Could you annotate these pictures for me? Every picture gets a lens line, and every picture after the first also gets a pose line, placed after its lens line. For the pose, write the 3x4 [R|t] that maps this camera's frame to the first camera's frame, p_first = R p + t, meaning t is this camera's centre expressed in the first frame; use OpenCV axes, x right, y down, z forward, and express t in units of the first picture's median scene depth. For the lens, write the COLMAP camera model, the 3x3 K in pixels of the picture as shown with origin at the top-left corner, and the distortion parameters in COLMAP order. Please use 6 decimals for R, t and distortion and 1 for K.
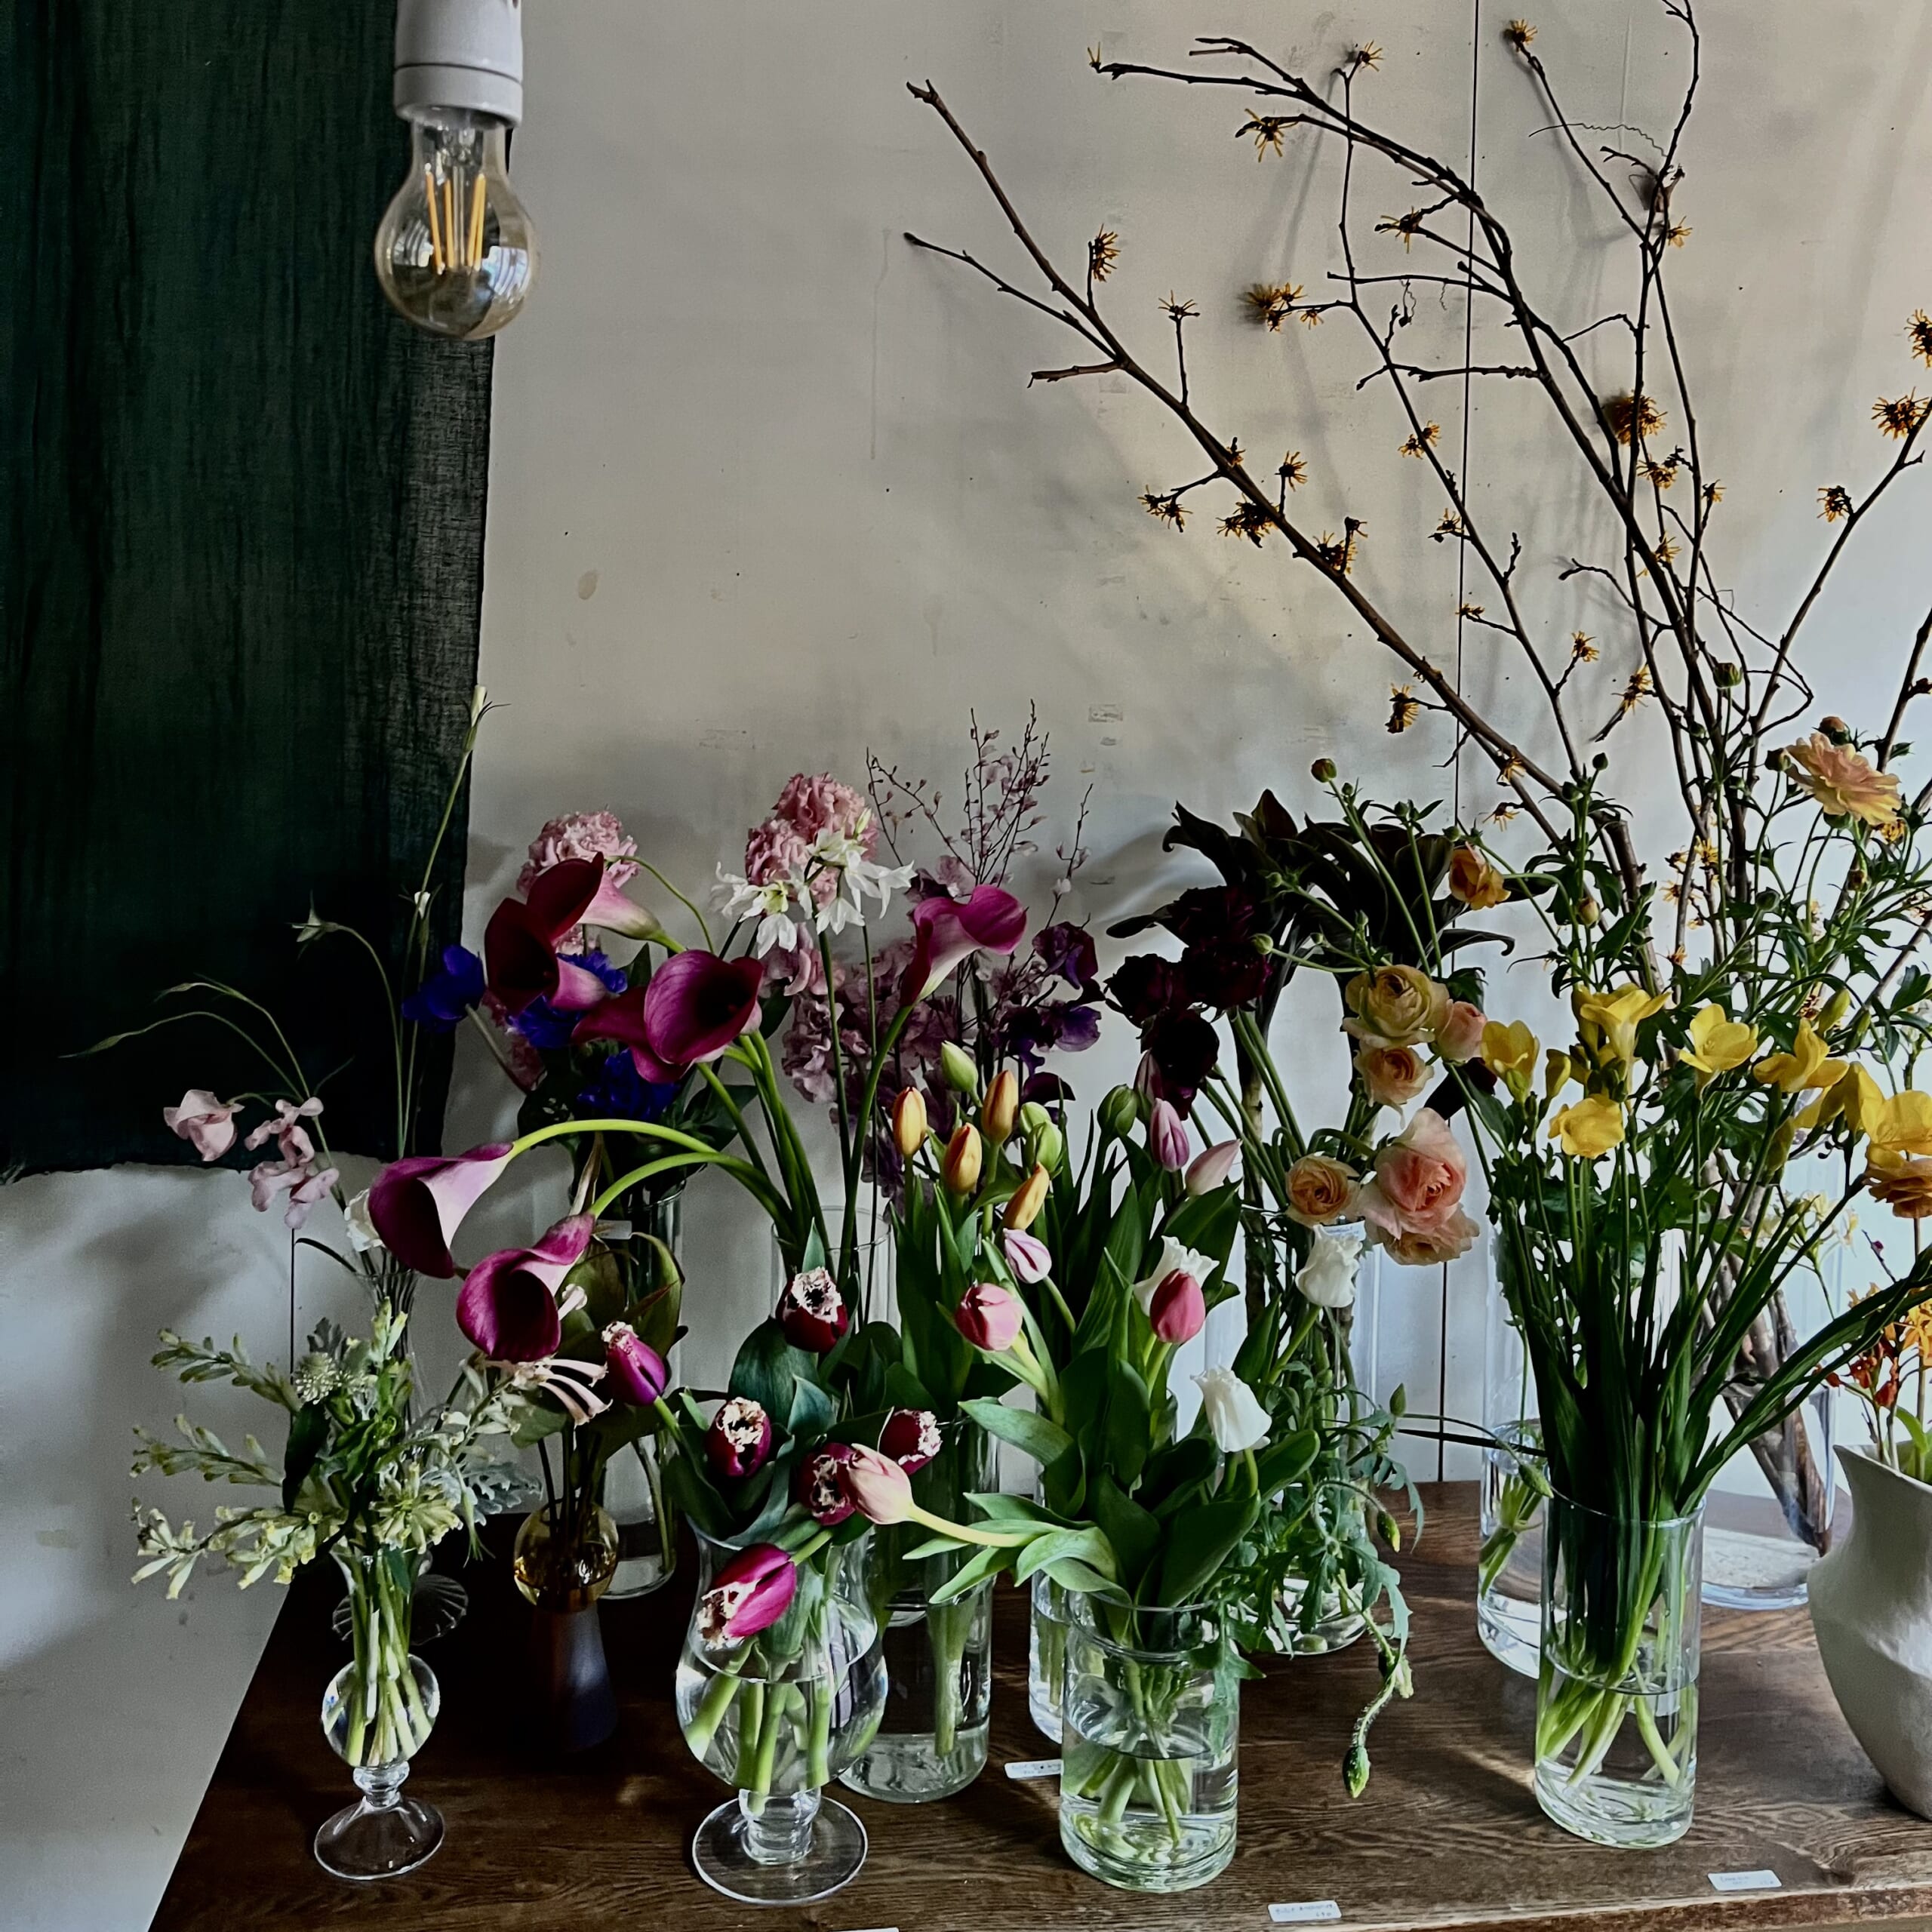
lens RADIAL K [[1912.2, 0, 966.0], [0, 1912.2, 890.3], [0, 0, 1]] dist [0.064550, -0.116067]
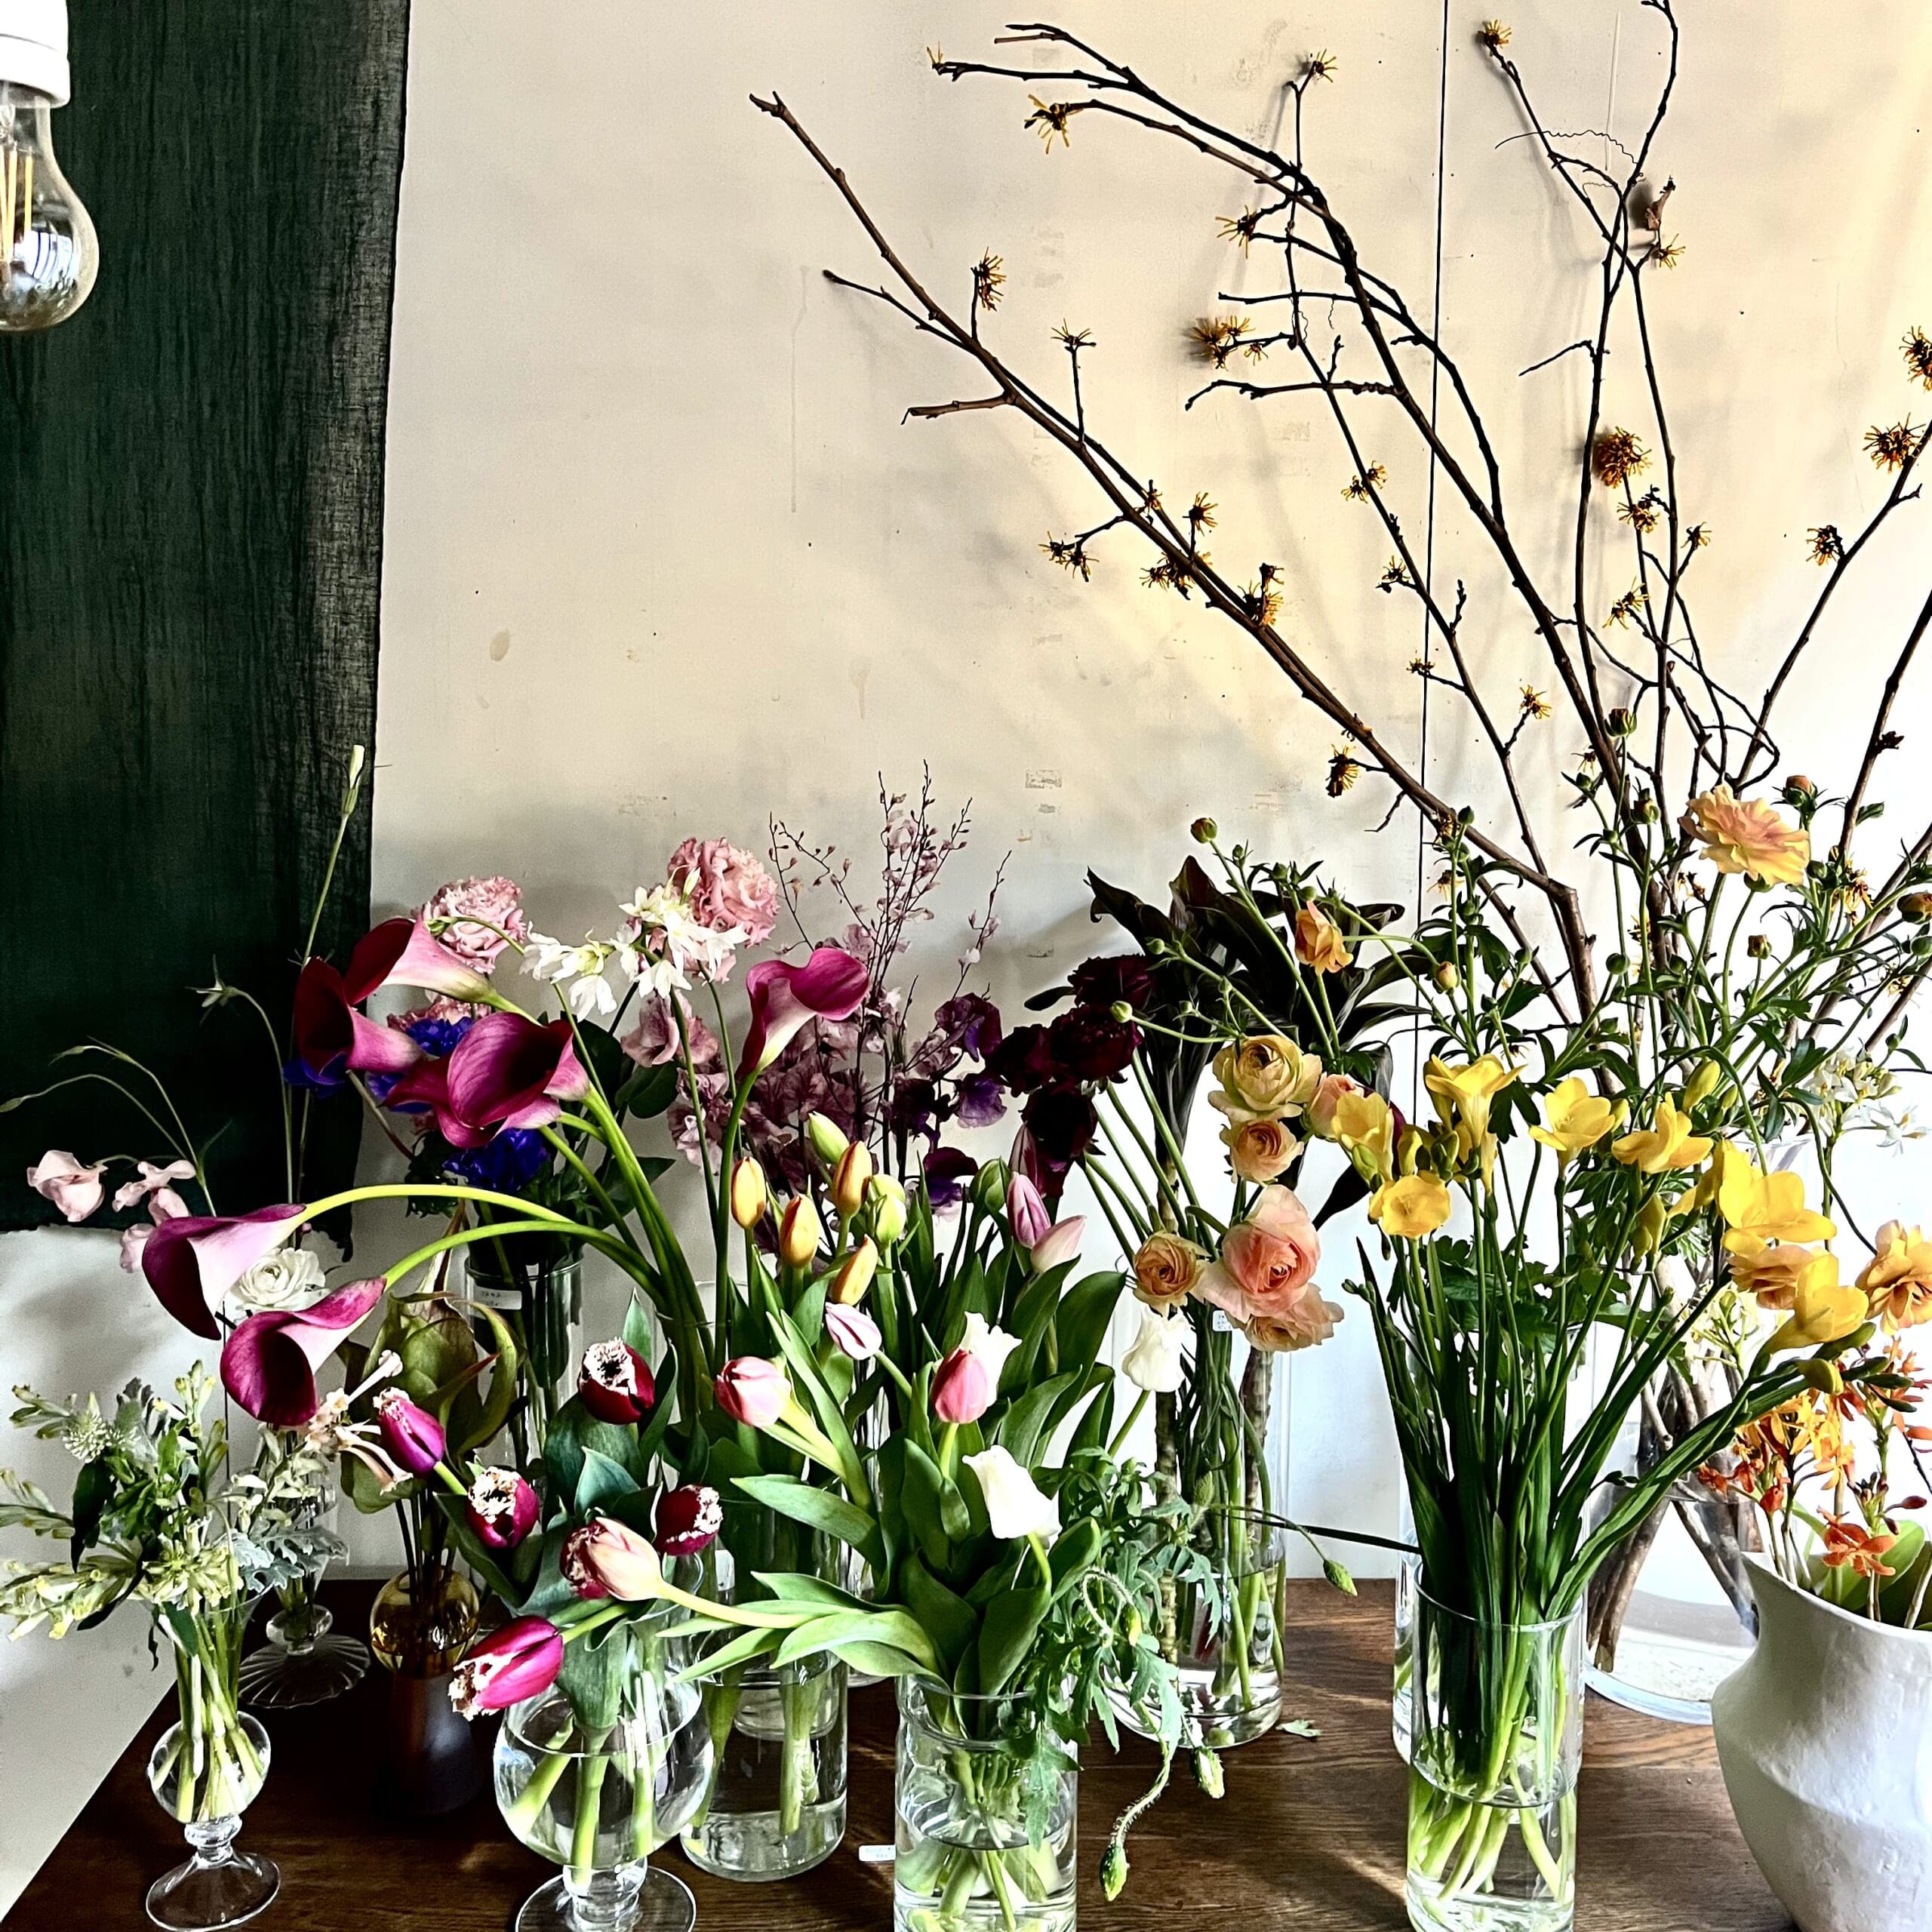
lens RADIAL K [[1902.2, 0, 960.2], [0, 1902.2, 1066.1], [0, 0, 1]] dist [0.064793, -0.090189]
pose [[0.996257, 0.010063, -0.085852, 0.140140], [-0.006342, 0.999033, 0.043495, 0.012594], [0.086207, -0.042788, 0.995358, 0.046594]]
